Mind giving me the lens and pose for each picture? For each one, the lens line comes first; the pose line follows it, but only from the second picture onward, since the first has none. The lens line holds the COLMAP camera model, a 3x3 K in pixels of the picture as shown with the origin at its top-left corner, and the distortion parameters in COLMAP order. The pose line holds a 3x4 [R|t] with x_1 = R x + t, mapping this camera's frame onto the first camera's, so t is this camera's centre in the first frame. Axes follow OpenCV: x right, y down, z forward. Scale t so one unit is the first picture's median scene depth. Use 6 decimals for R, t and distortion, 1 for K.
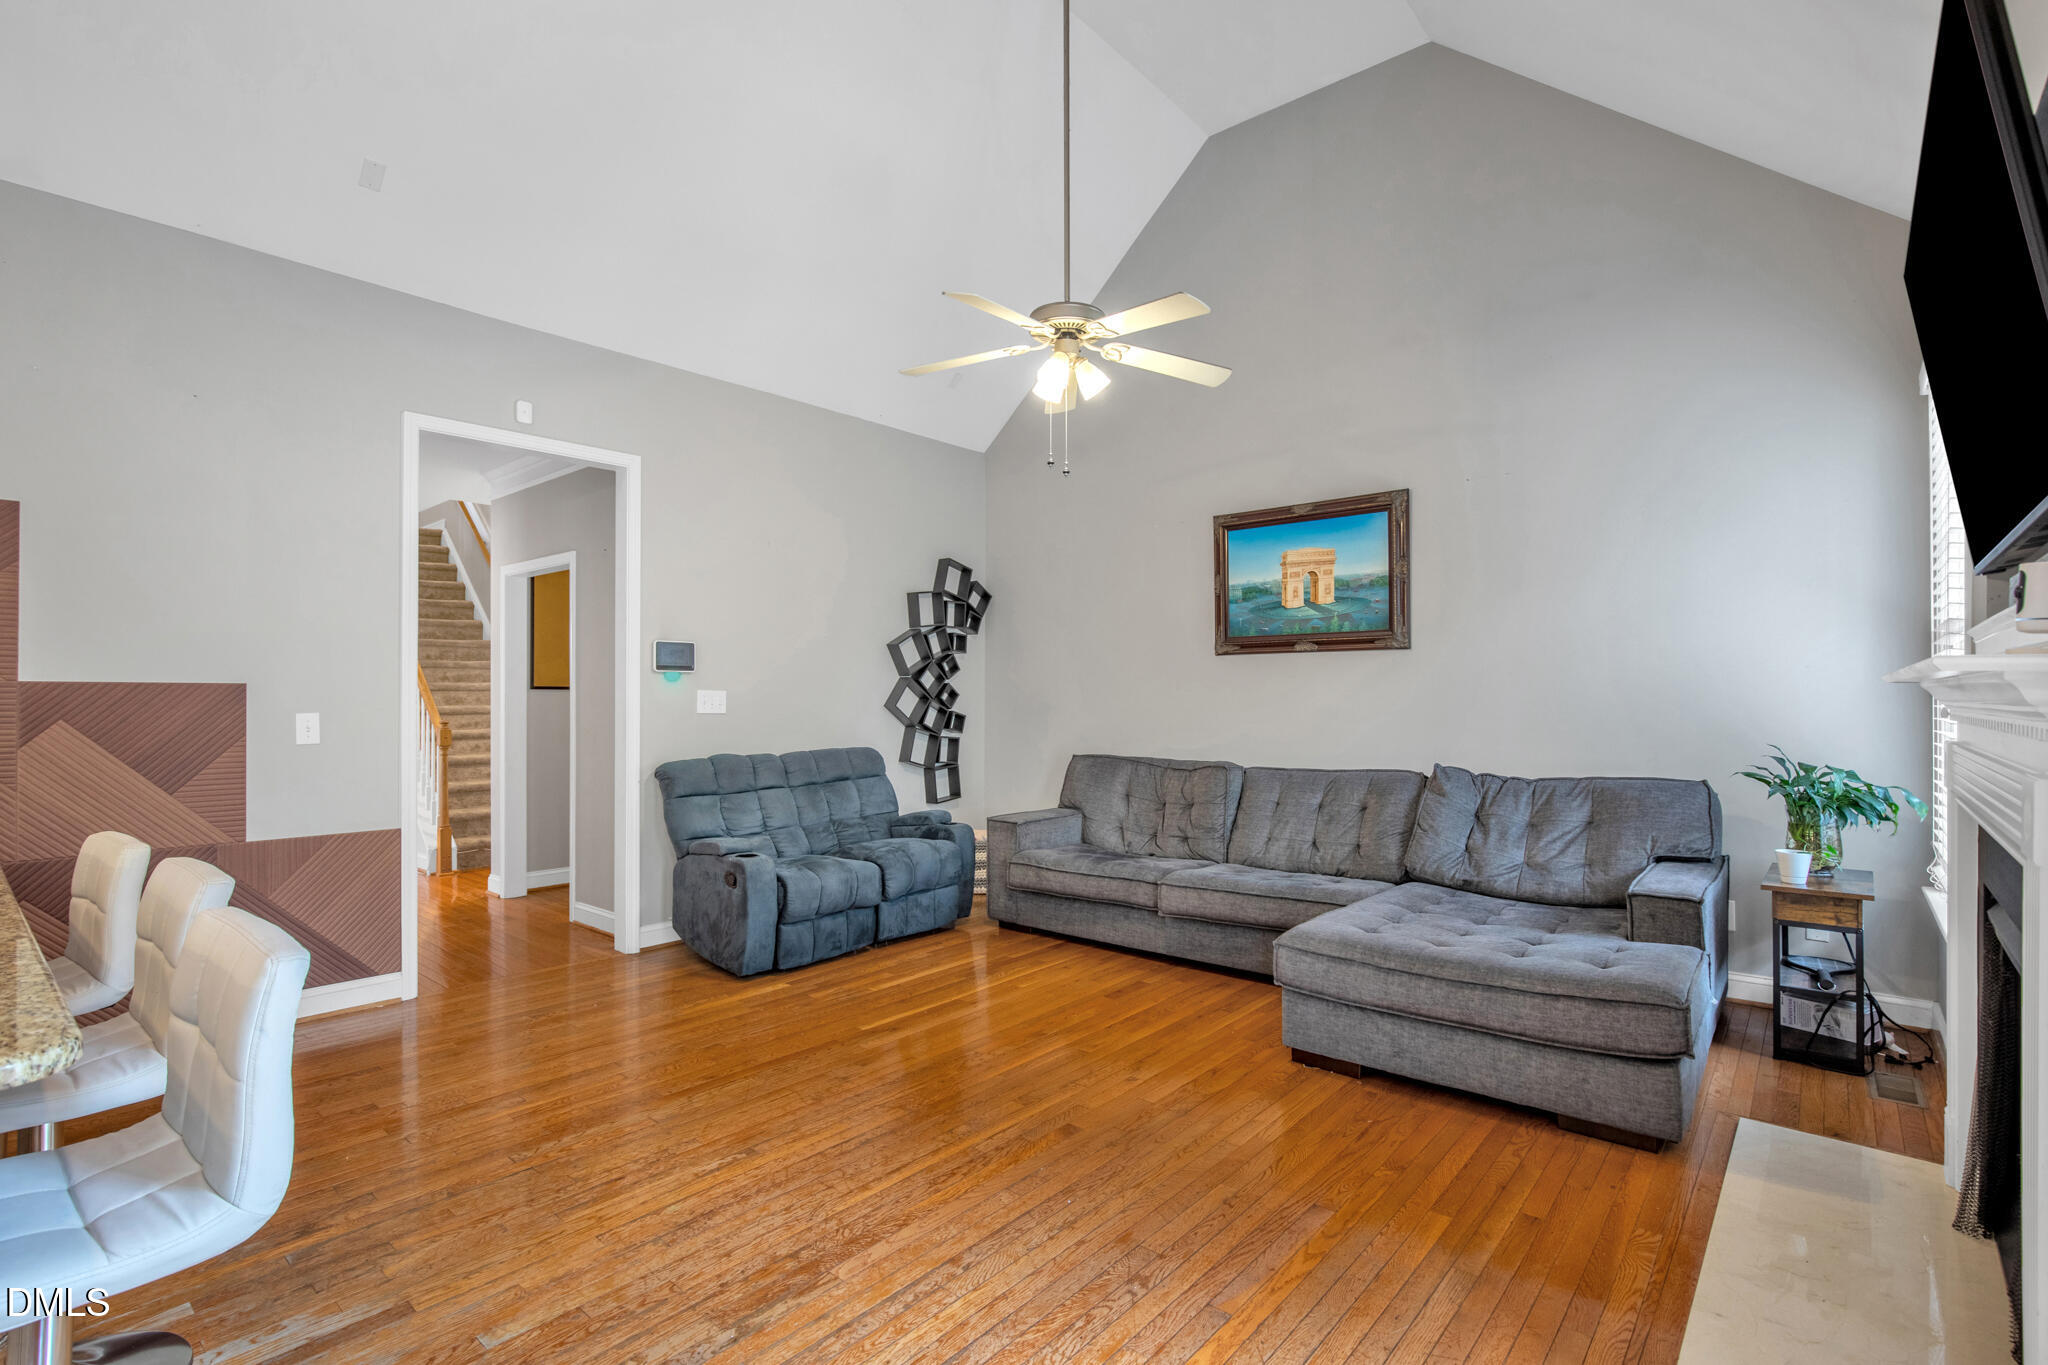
lens RADIAL K [[970.8, 0, 1040.5], [0, 970.8, 697.2], [0, 0, 1]] dist [-0.005934, -0.000548]
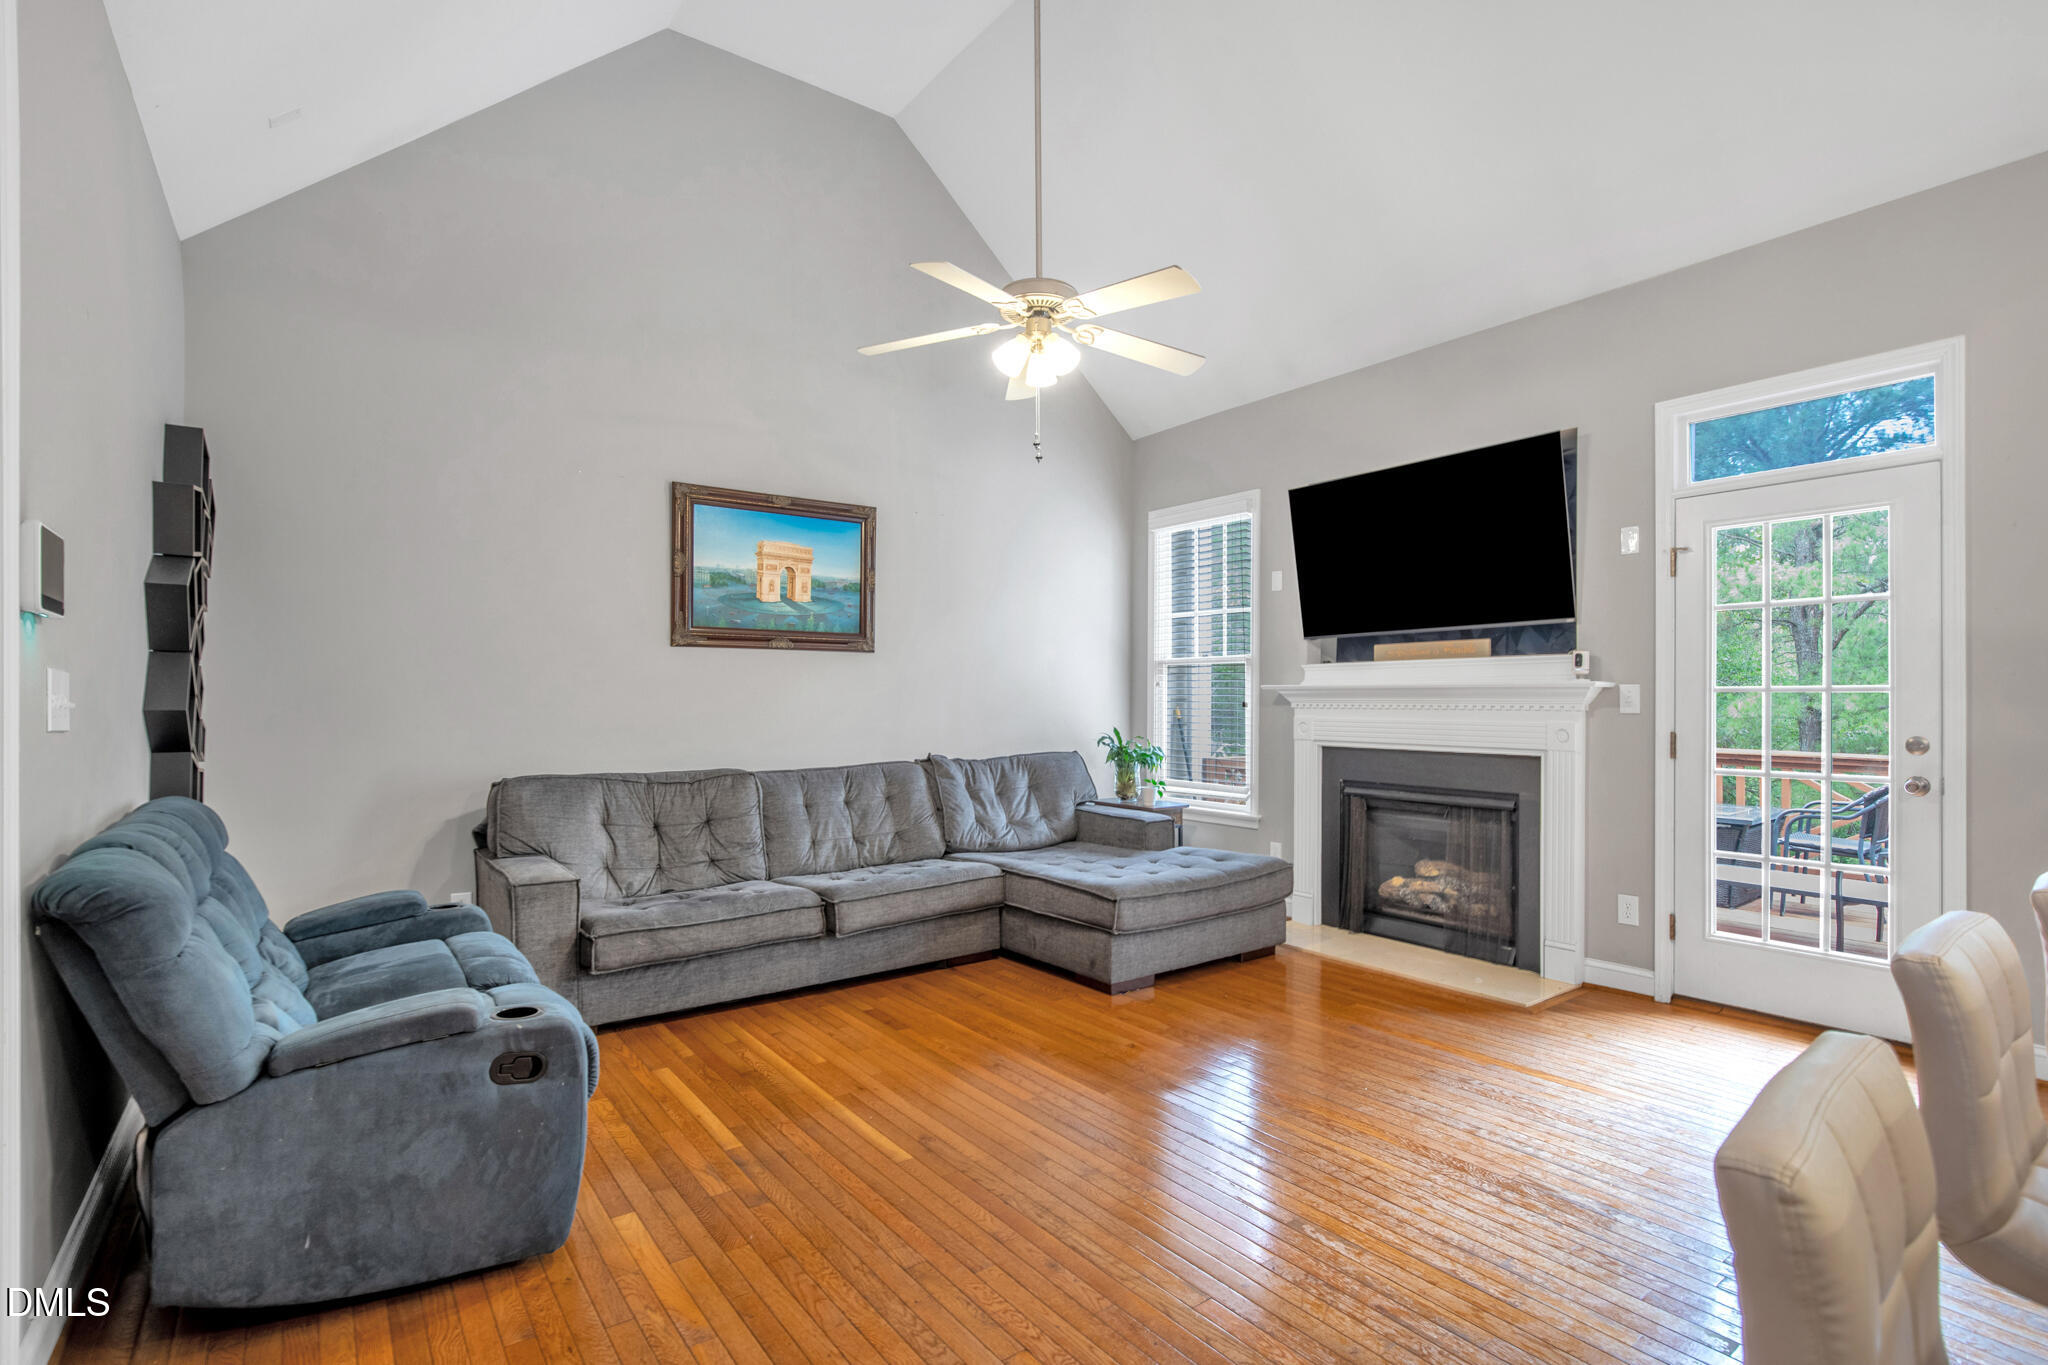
lens RADIAL K [[970.8, 0, 1040.5], [0, 970.8, 697.2], [0, 0, 1]] dist [-0.005934, -0.000548]
pose [[0.208940, 0.004039, 0.977920, -0.656120], [-0.000750, 0.999992, -0.003970, 0.005418], [-0.977928, 0.000096, 0.208942, 0.577569]]
